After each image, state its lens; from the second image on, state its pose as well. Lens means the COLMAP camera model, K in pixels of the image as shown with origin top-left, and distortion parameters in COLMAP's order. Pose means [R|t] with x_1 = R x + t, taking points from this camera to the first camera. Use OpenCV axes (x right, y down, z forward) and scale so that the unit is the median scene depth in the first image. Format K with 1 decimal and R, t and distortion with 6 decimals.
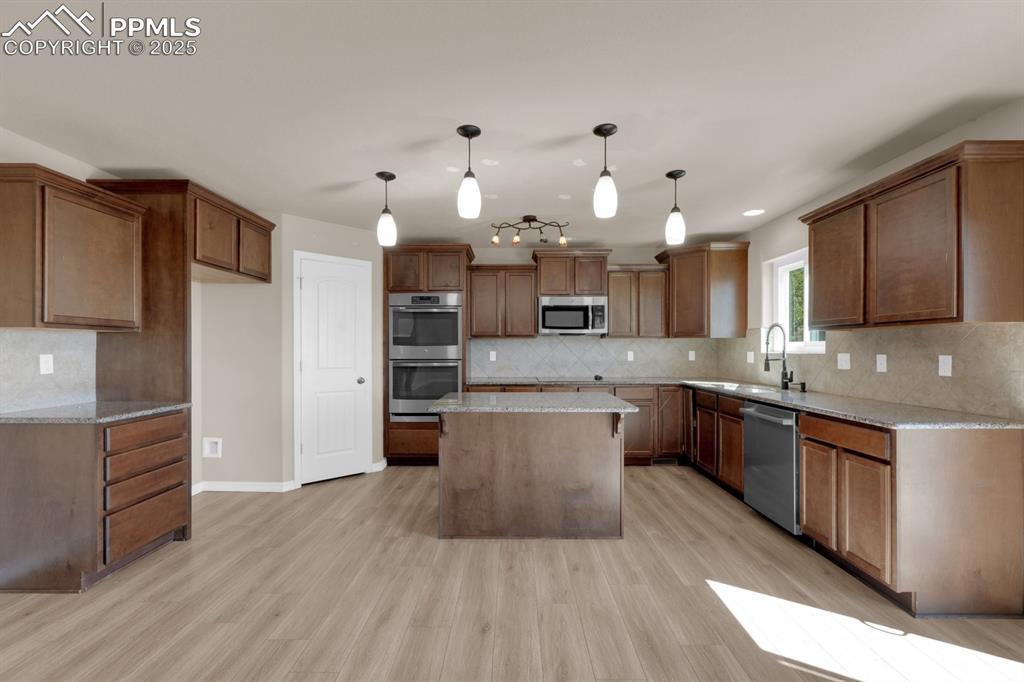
lens RADIAL K [[434.4, 0, 512.4], [0, 434.4, 350.2], [0, 0, 1]] dist [-0.001062, -0.000064]
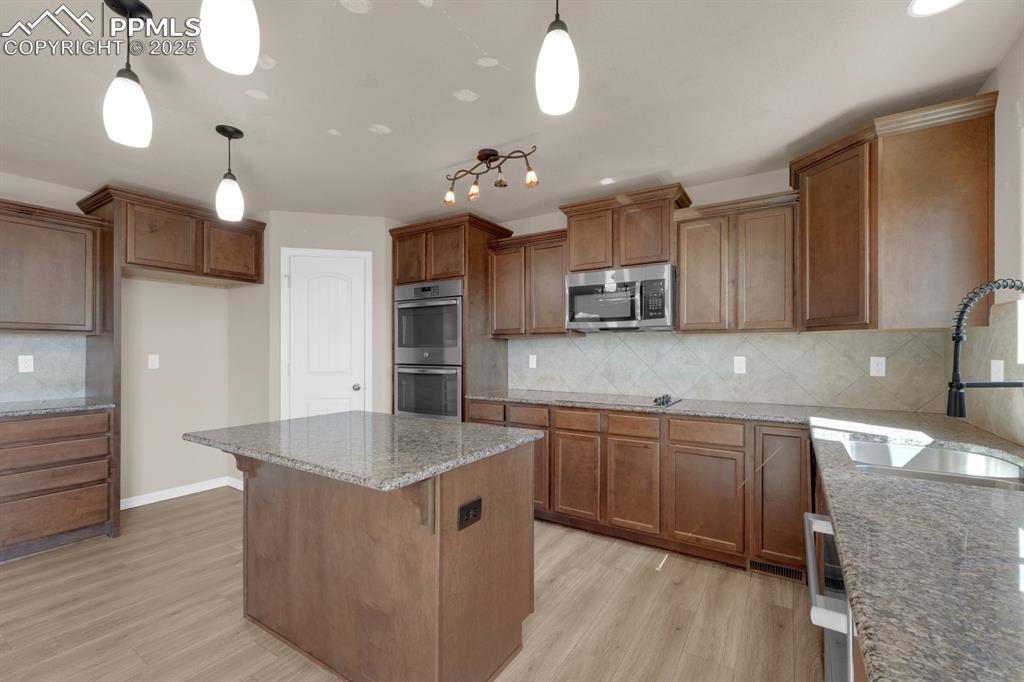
lens RADIAL K [[434.4, 0, 512.4], [0, 434.4, 350.2], [0, 0, 1]] dist [-0.001062, -0.000064]
pose [[0.842985, 0.000931, -0.537936, 0.429092], [-0.004410, 0.999977, -0.005179, -0.002282], [0.537919, 0.006738, 0.842969, 0.464615]]
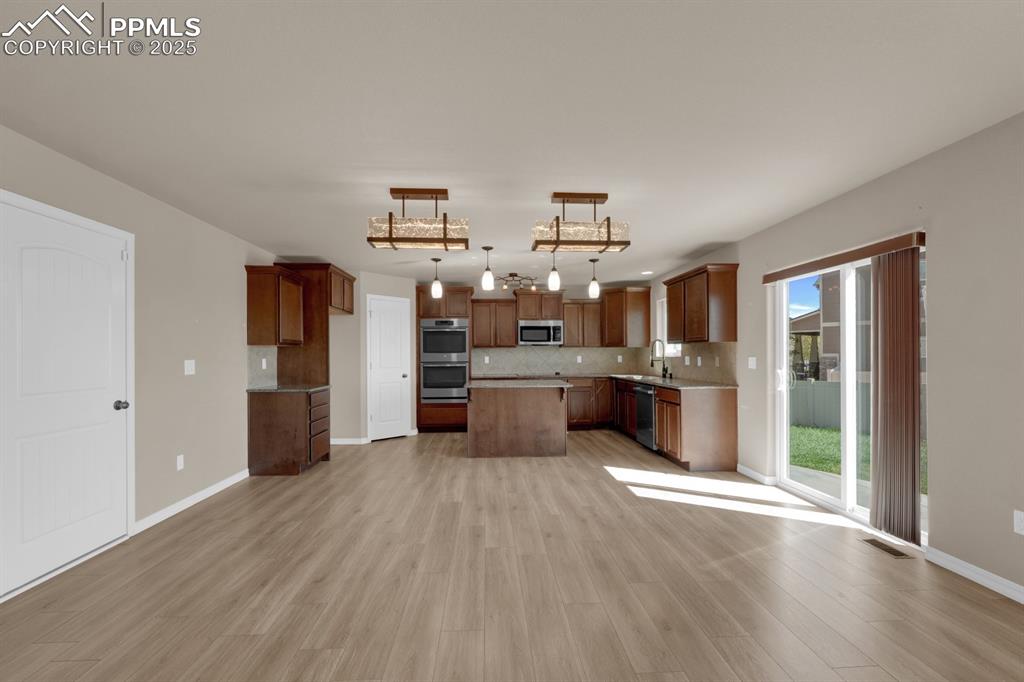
lens RADIAL K [[434.4, 0, 512.4], [0, 434.4, 350.2], [0, 0, 1]] dist [-0.001062, -0.000064]
pose [[0.997874, -0.004241, 0.065040, -0.071171], [0.005165, 0.999888, -0.014041, 0.002882], [-0.064973, 0.014347, 0.997784, -0.621678]]
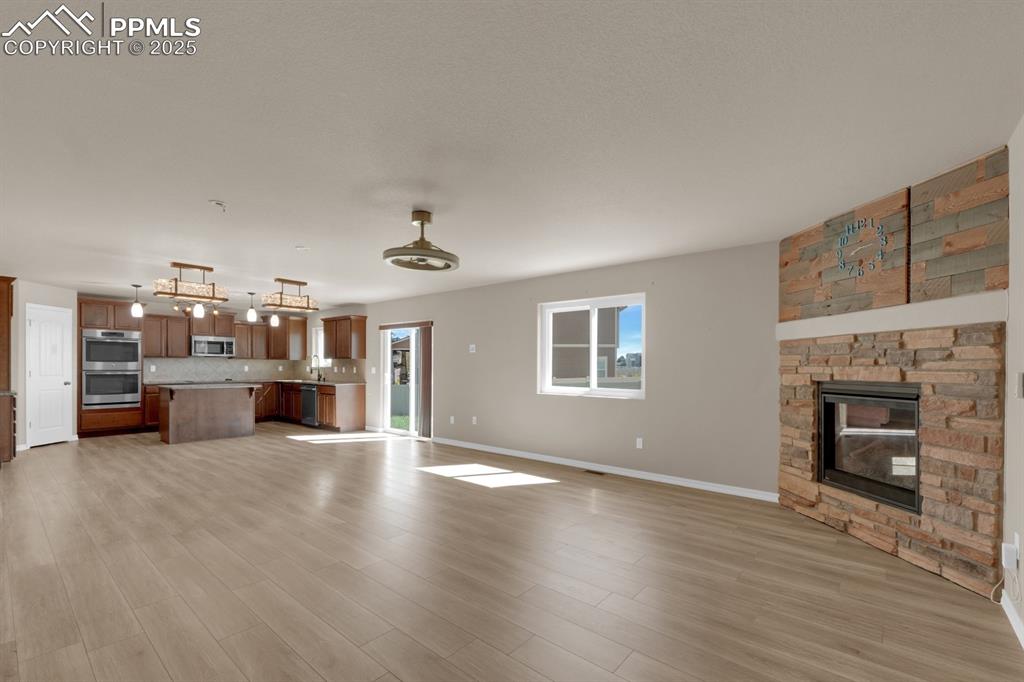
lens RADIAL K [[440.9, 0, 513.0], [0, 440.9, 370.1], [0, 0, 1]] dist [-0.000523, -0.000159]
pose [[0.635731, -0.002880, 0.771905, -0.608910], [-0.003350, 0.999973, 0.006490, 0.005353], [-0.771903, -0.006712, 0.635705, -1.437275]]
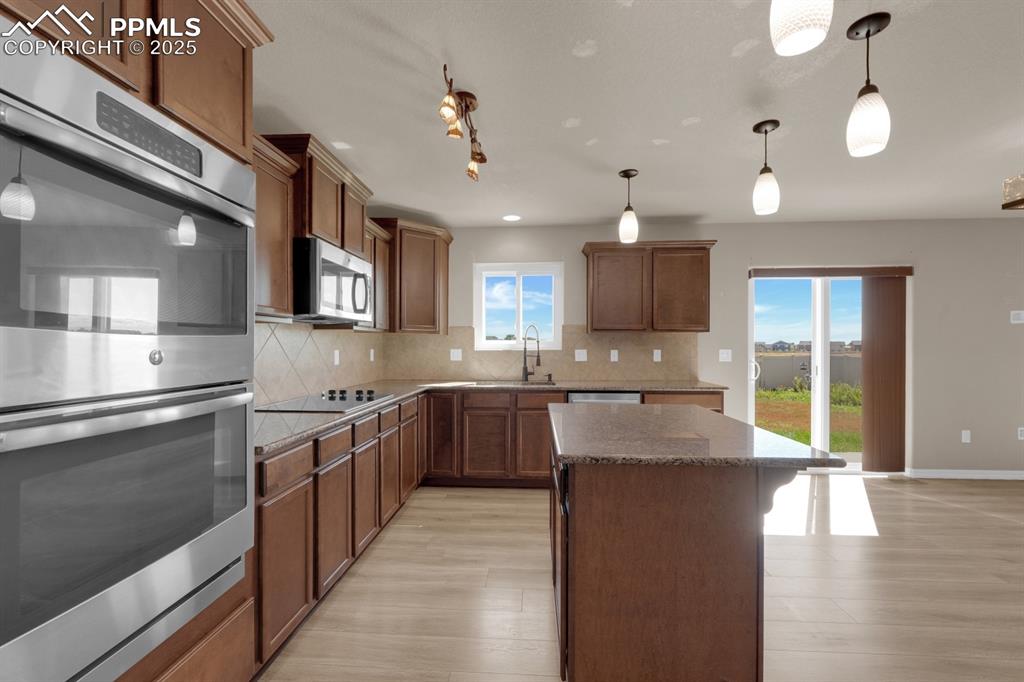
lens RADIAL K [[434.4, 0, 512.4], [0, 434.4, 350.2], [0, 0, 1]] dist [-0.001062, -0.000064]
pose [[0.057534, -0.011003, 0.998283, -0.489382], [0.004823, 0.999931, 0.010743, -0.004838], [-0.998332, 0.004197, 0.057583, 0.912706]]
